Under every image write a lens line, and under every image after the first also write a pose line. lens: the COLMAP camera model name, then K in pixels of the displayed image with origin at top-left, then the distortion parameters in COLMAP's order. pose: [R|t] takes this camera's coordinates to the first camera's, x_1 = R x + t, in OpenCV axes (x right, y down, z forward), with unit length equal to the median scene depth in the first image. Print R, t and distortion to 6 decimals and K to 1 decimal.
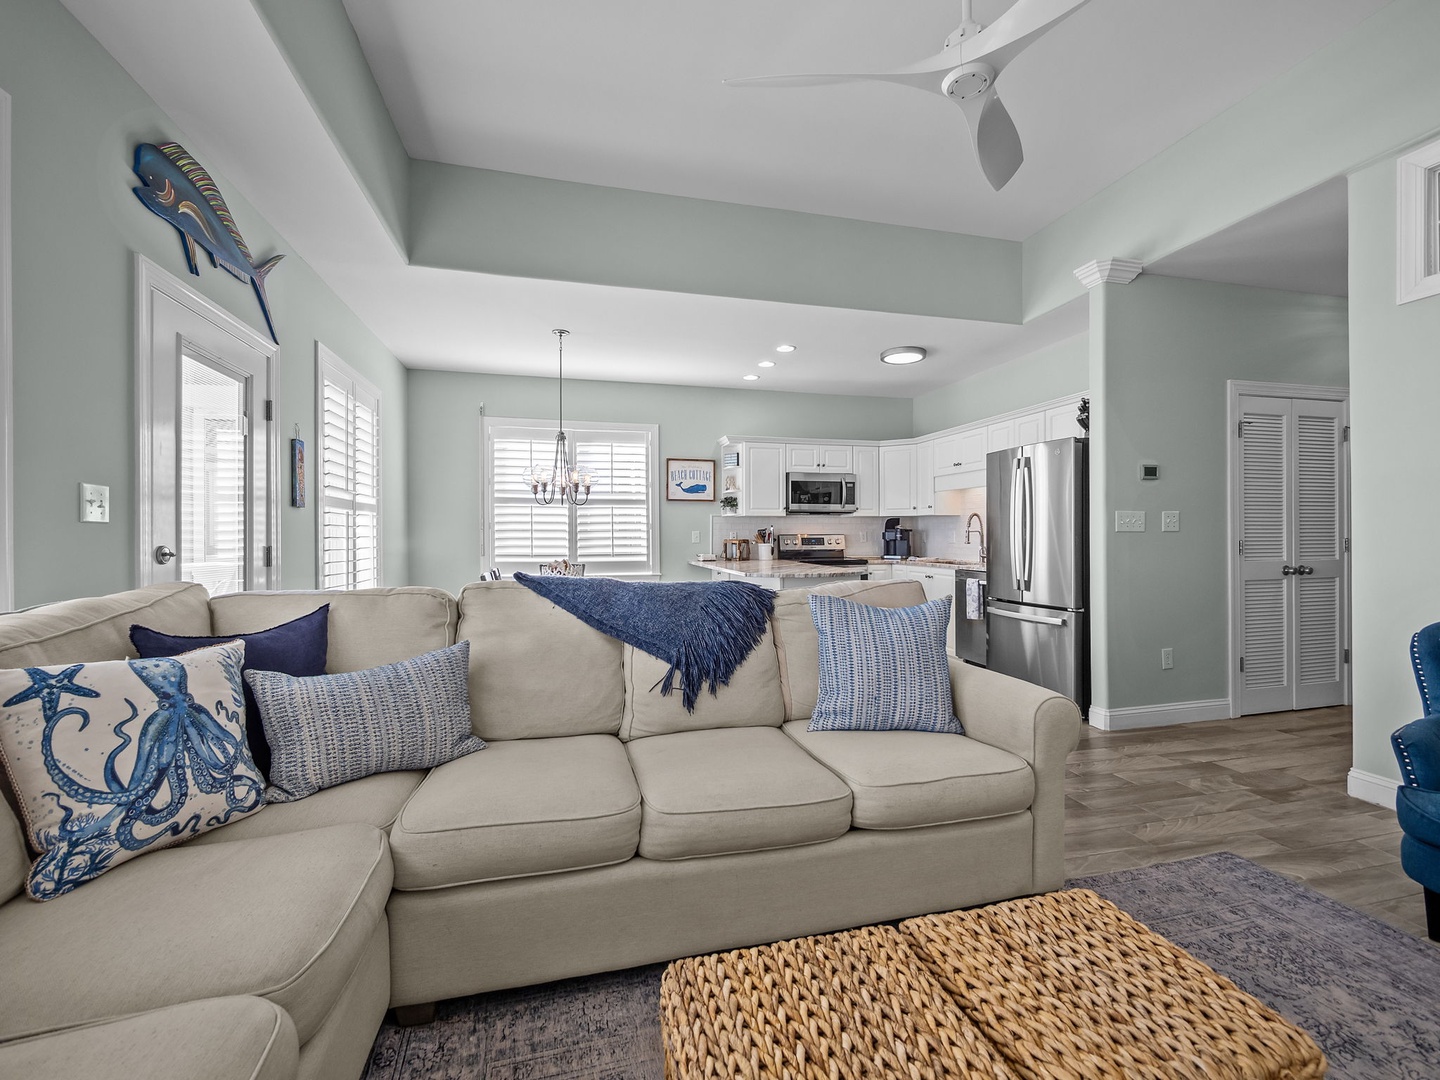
lens RADIAL K [[626.2, 0, 721.6], [0, 626.2, 536.4], [0, 0, 1]] dist [-0.001720, -0.000215]
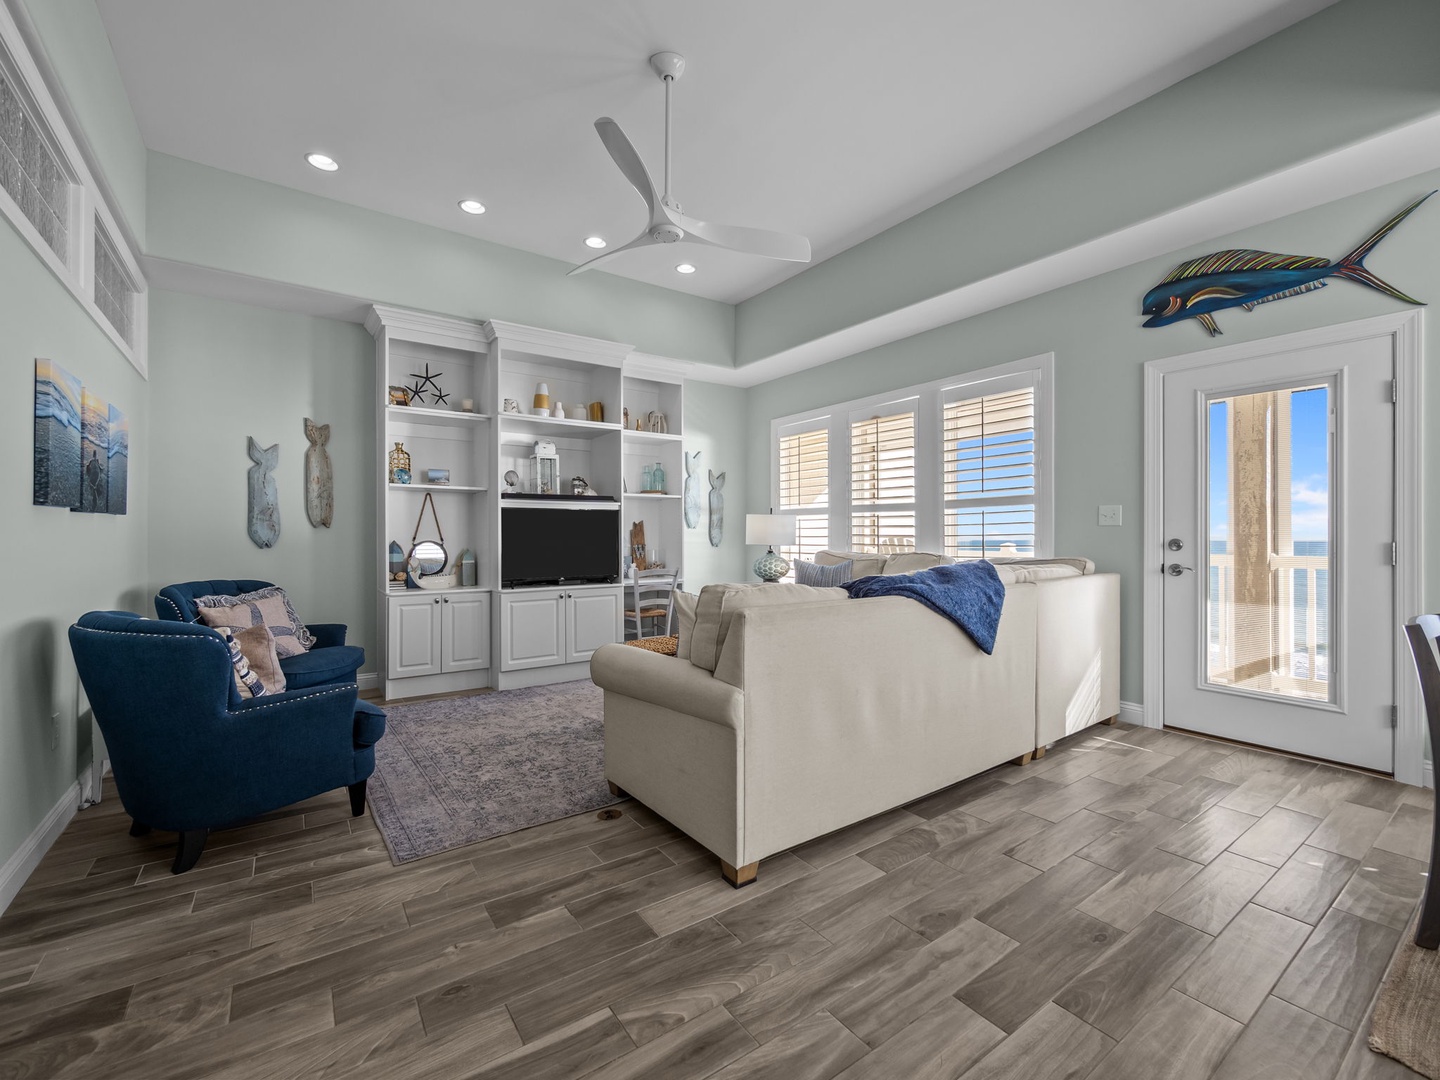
lens RADIAL K [[626.2, 0, 721.9], [0, 626.2, 538.2], [0, 0, 1]] dist [-0.001720, -0.000215]
pose [[-0.930689, -0.004459, -0.365785, 0.669143], [-0.005129, 0.999986, 0.000859, -0.000860], [0.365777, 0.002676, -0.930699, 1.987402]]
